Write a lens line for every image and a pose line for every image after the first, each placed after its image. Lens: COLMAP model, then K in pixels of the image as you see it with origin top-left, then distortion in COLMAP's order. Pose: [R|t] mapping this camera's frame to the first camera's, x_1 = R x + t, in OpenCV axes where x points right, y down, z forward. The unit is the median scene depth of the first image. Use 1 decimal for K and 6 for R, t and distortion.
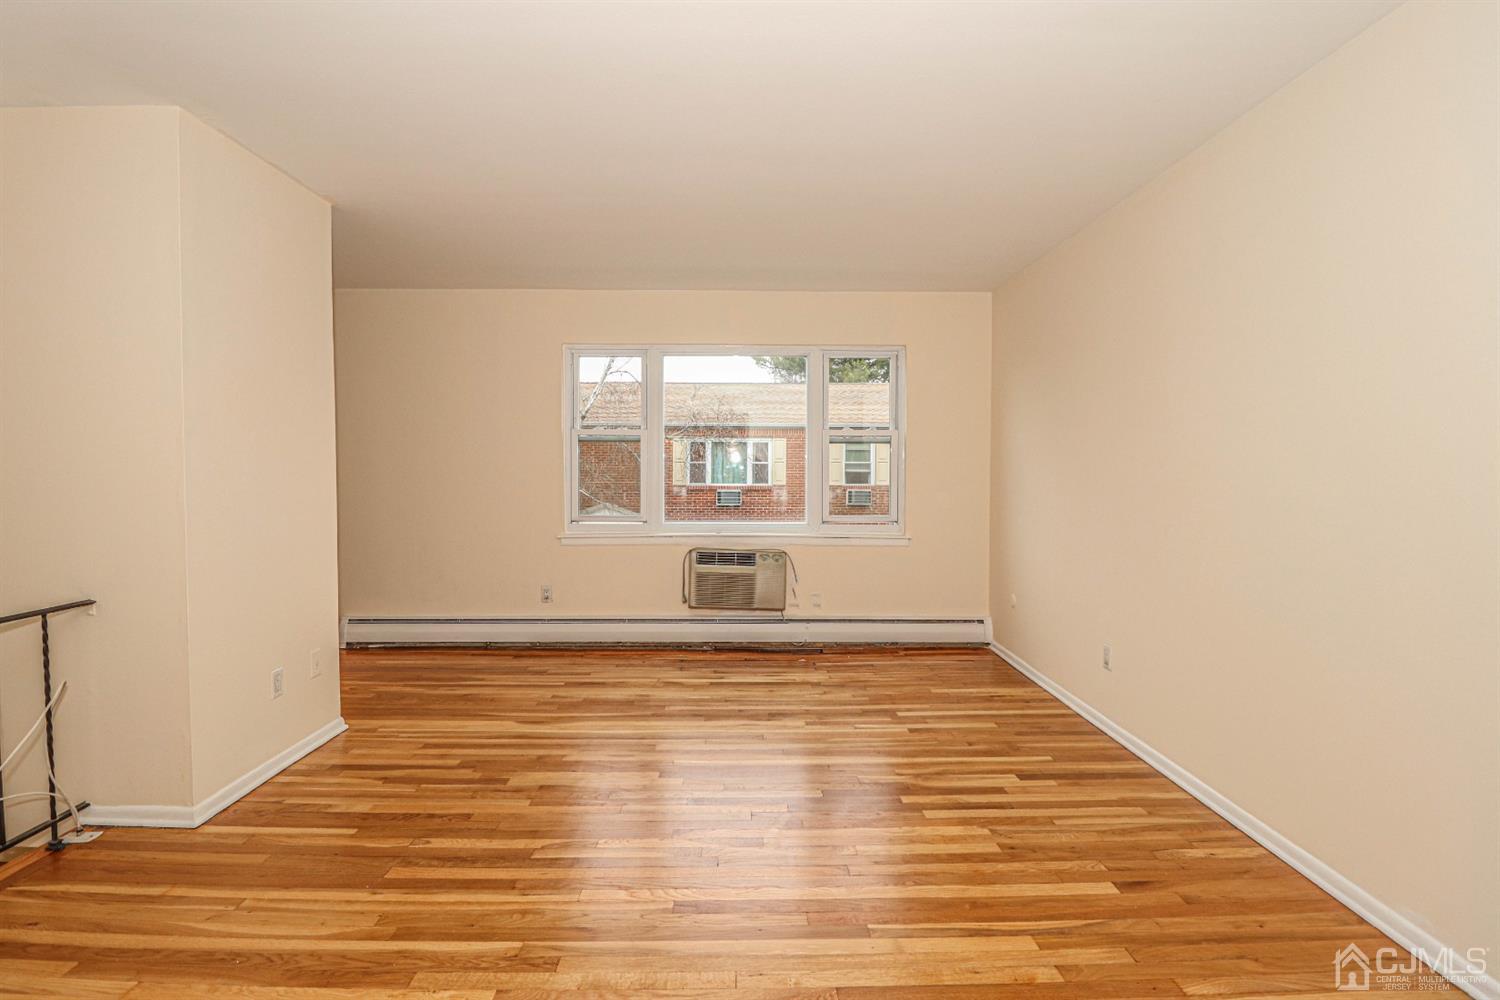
lens RADIAL K [[689.1, 0, 751.3], [0, 689.1, 490.9], [0, 0, 1]] dist [-0.010235, -0.001442]
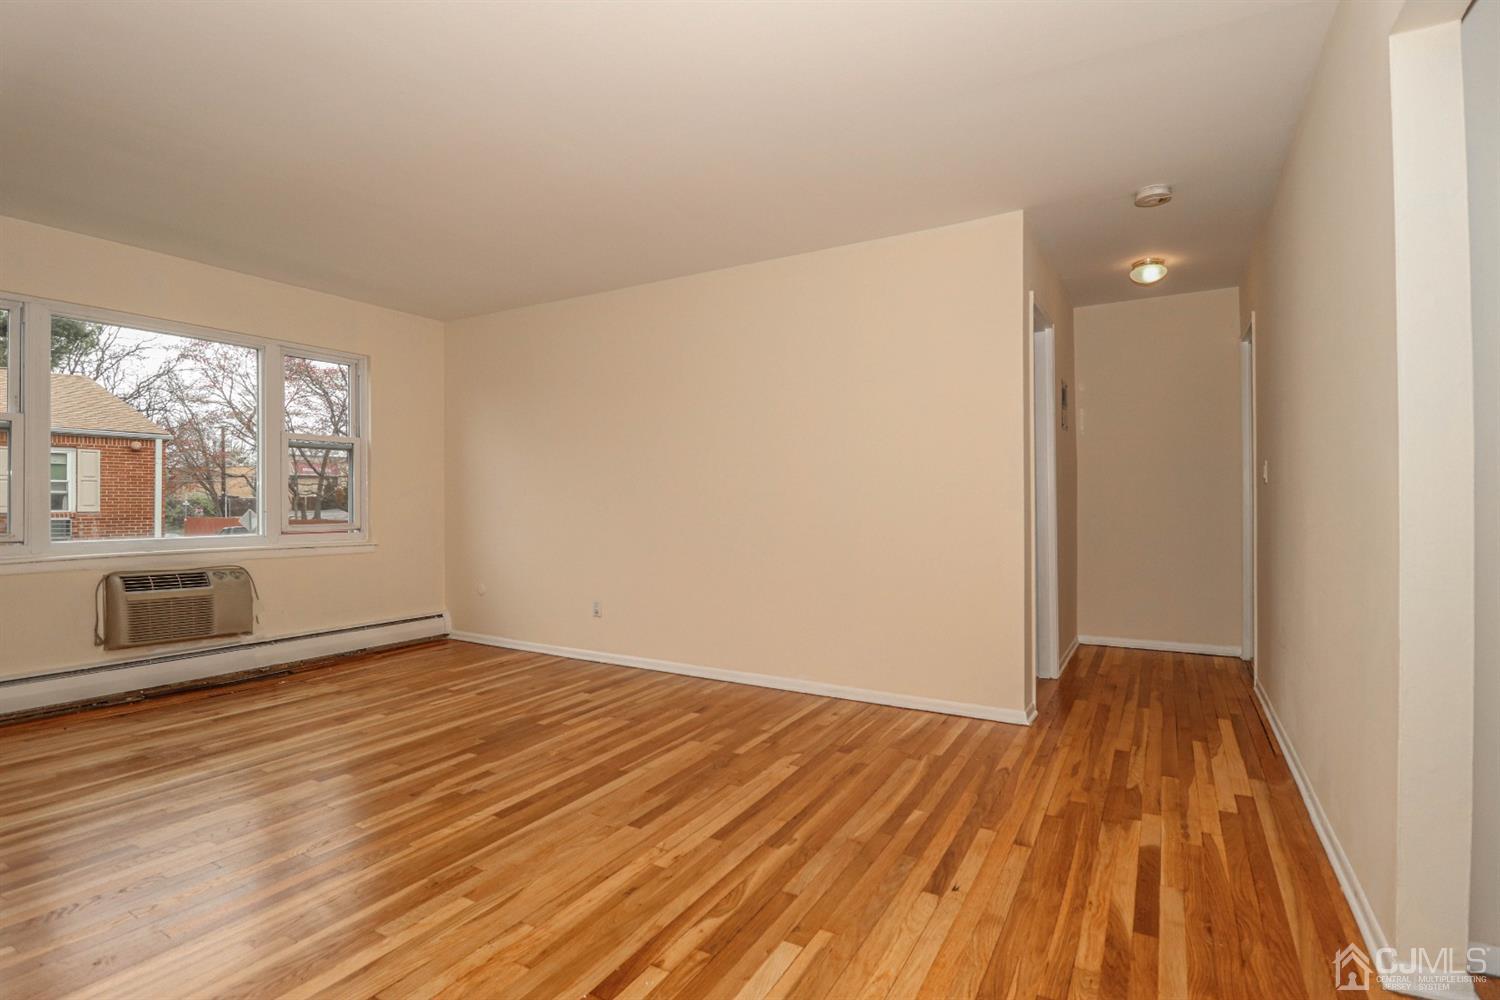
lens RADIAL K [[689.1, 0, 751.3], [0, 689.1, 490.9], [0, 0, 1]] dist [-0.010235, -0.001442]
pose [[0.525496, 0.003928, 0.850787, -0.451451], [0.026934, 0.999411, -0.021250, 0.033829], [-0.850370, 0.034082, 0.525081, -0.020075]]
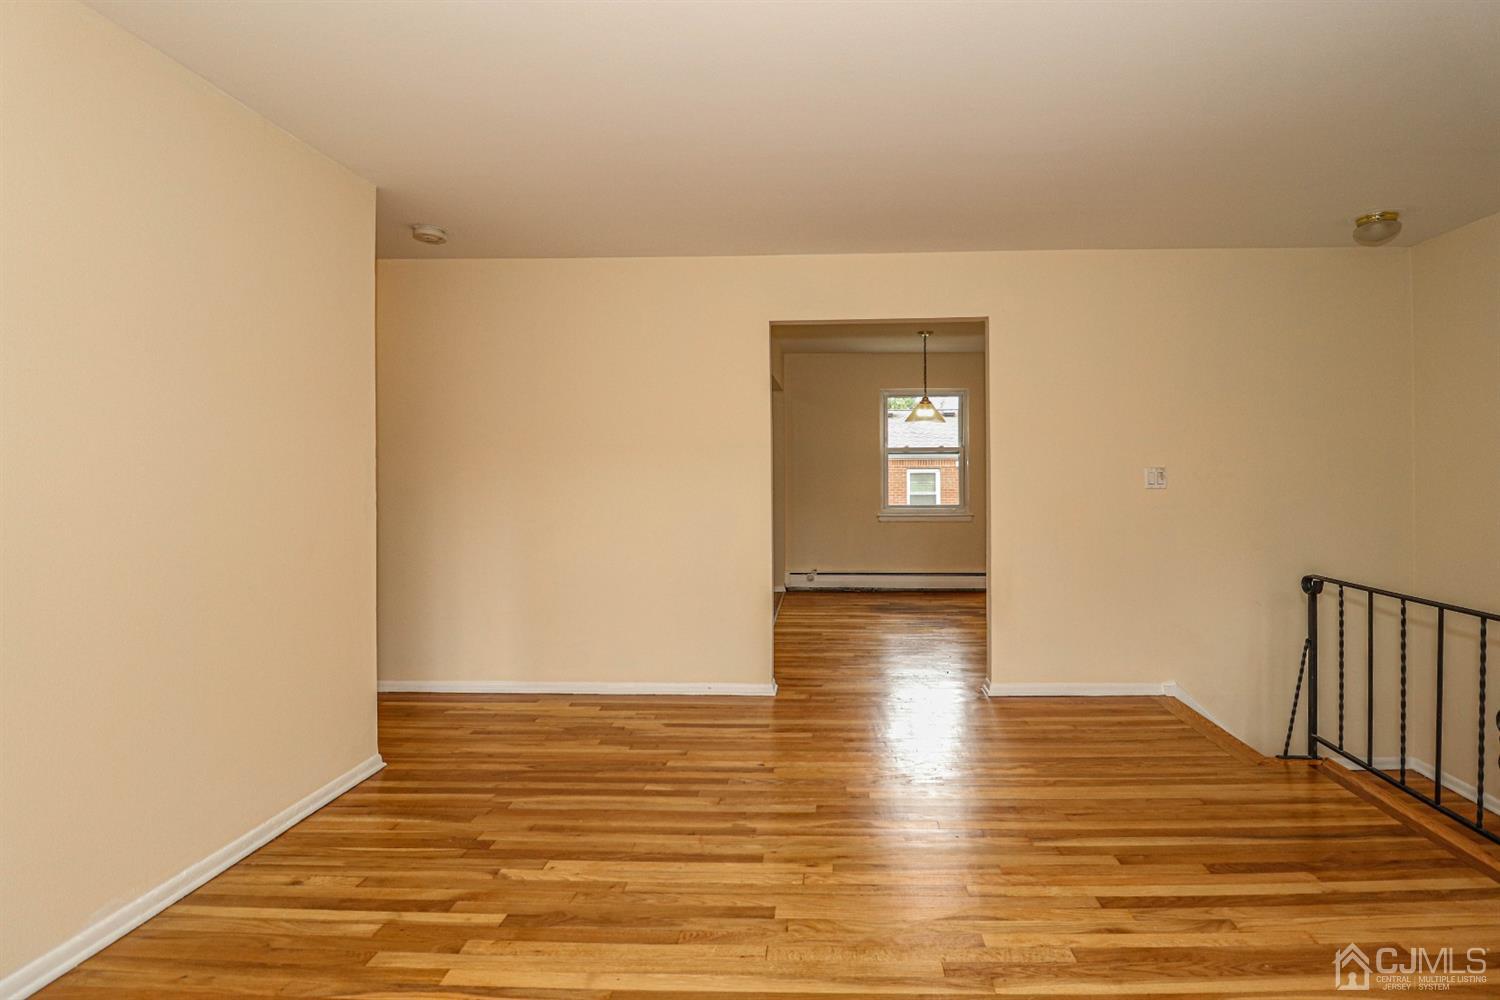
lens RADIAL K [[730.2, 0, 799.4], [0, 730.2, 473.1], [0, 0, 1]] dist [-0.035850, -0.000478]
pose [[-0.996574, 0.005602, 0.082521, -0.070777], [0.007772, 0.999632, 0.025997, -0.023433], [-0.082345, 0.026550, -0.996250, 0.877149]]
